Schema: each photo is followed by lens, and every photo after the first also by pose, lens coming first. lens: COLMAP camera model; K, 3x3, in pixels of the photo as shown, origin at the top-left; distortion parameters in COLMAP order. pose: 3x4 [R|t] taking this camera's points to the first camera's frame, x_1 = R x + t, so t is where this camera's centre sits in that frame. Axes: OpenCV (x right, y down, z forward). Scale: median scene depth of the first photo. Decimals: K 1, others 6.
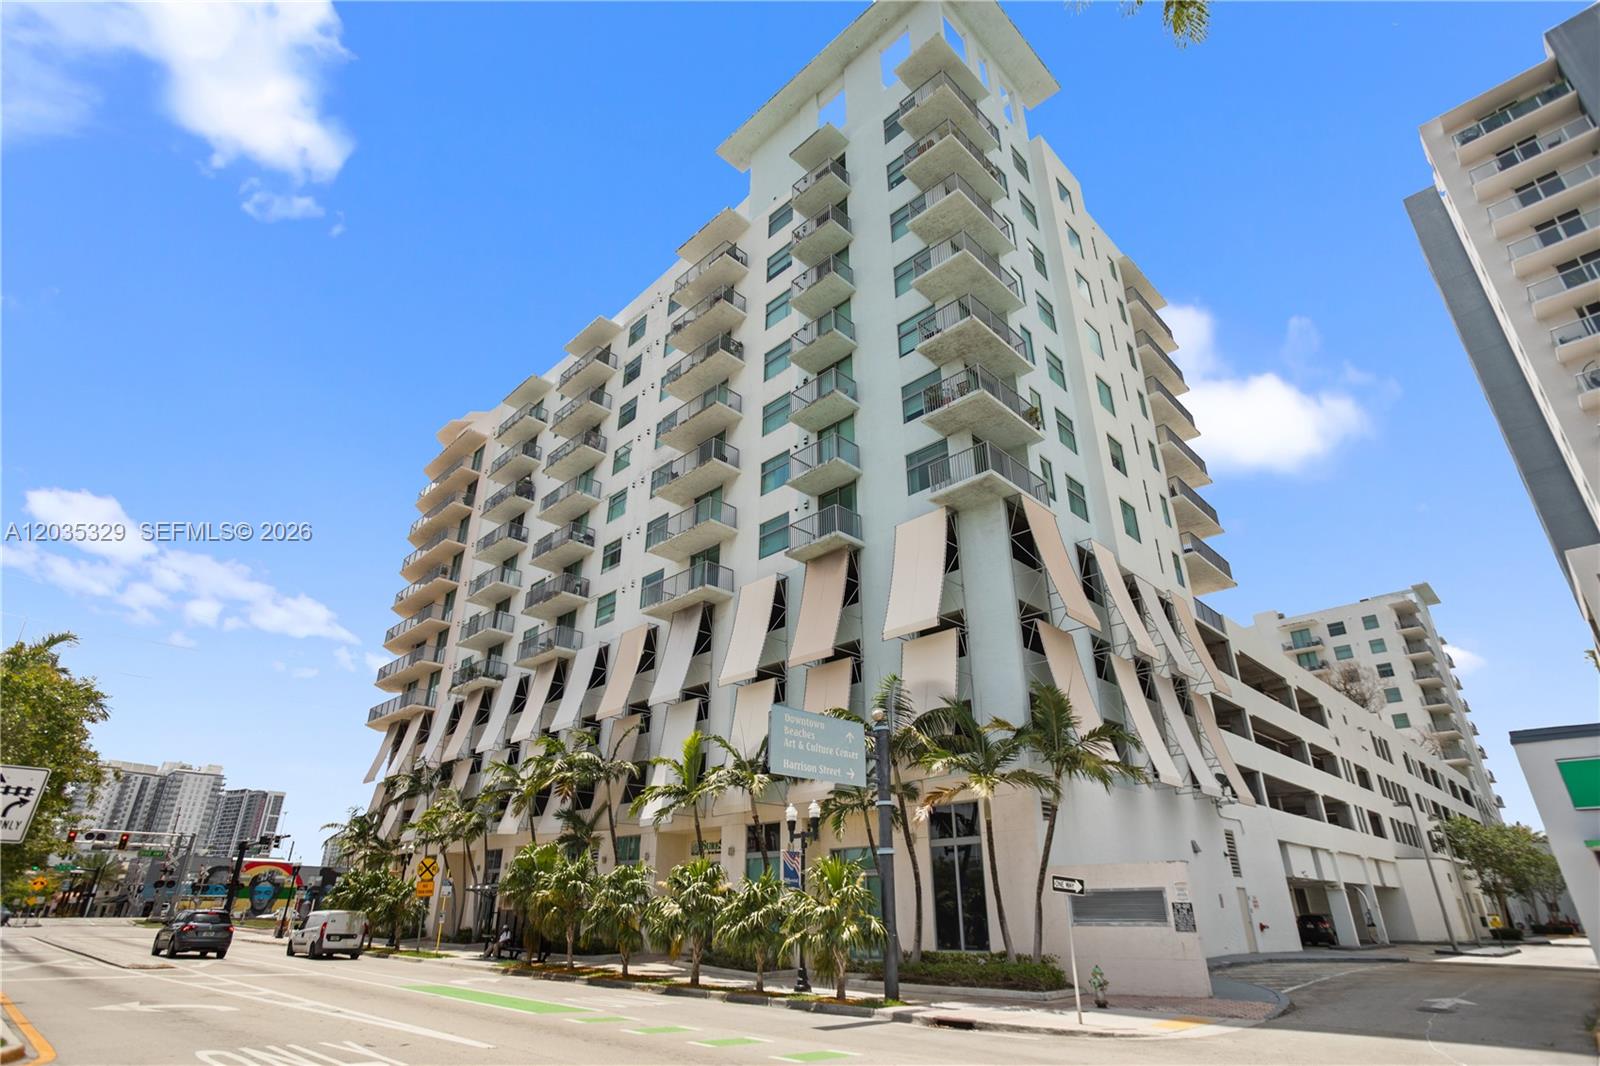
lens RADIAL K [[792.1, 0, 800.3], [0, 792.1, 543.8], [0, 0, 1]] dist [-0.006735, -0.000187]
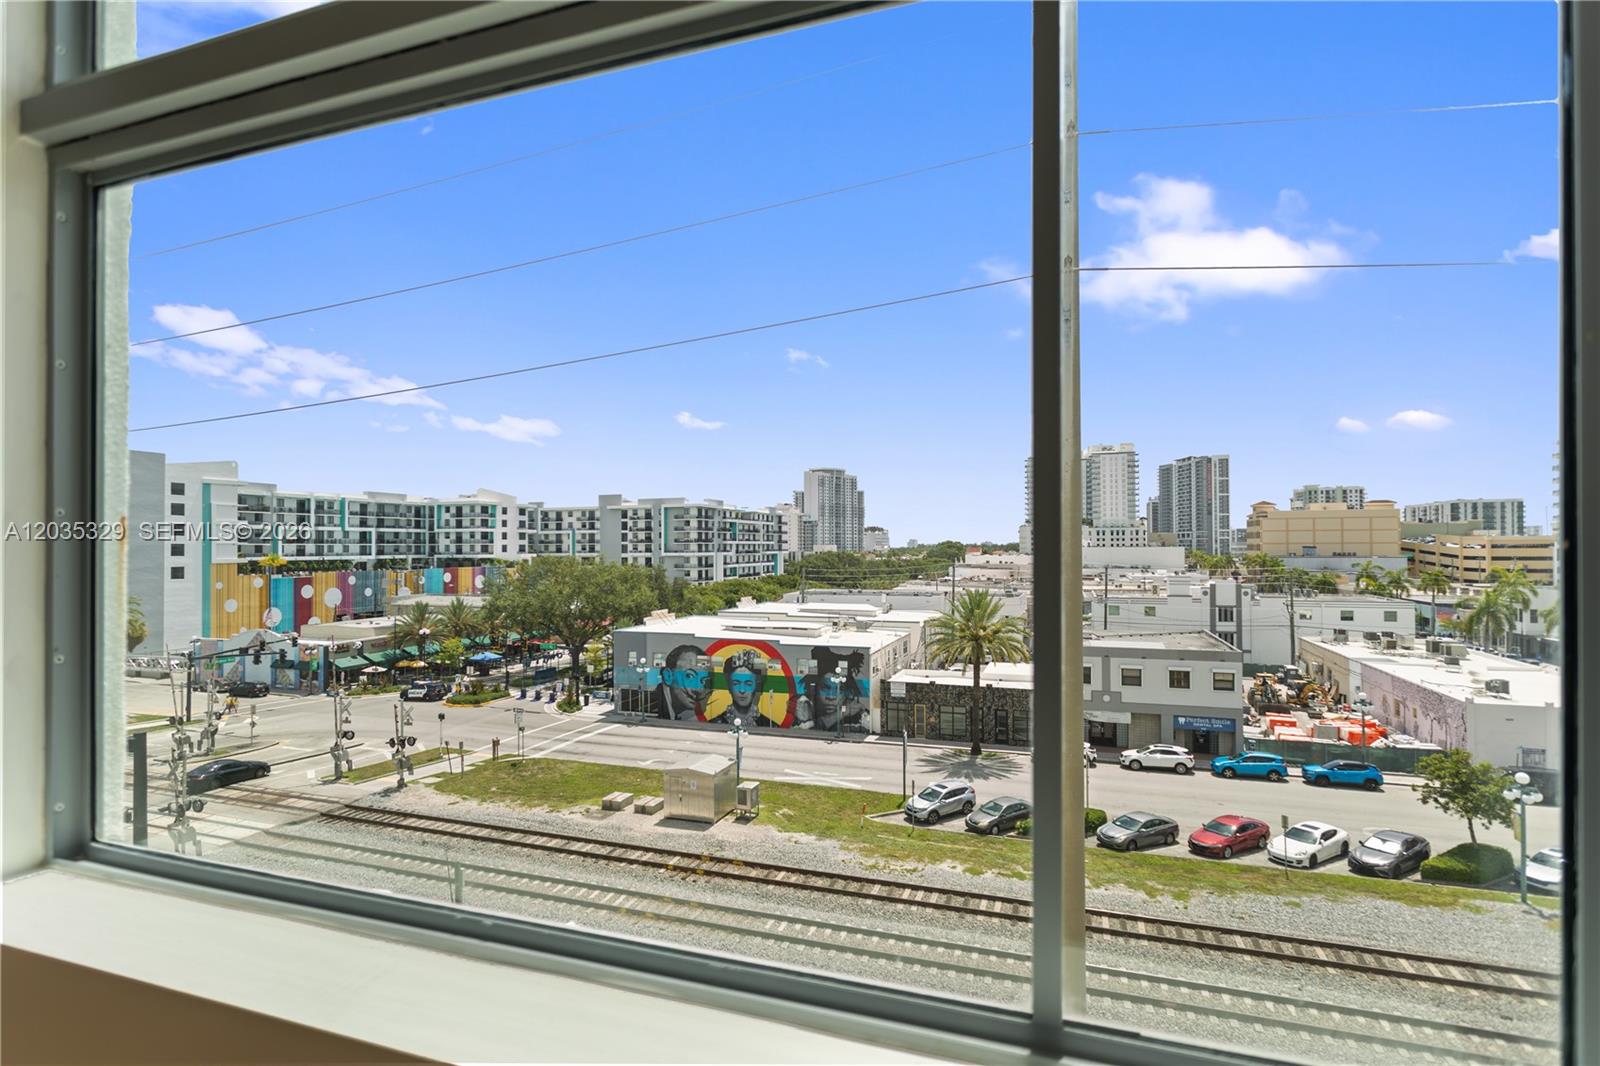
lens RADIAL K [[792.1, 0, 800.3], [0, 792.1, 543.8], [0, 0, 1]] dist [-0.006735, -0.000187]
pose [[0.438148, -0.011310, -0.898832, -0.061827], [0.385388, 0.905724, 0.176467, 0.233660], [0.812097, -0.423717, 0.401200, 0.804453]]
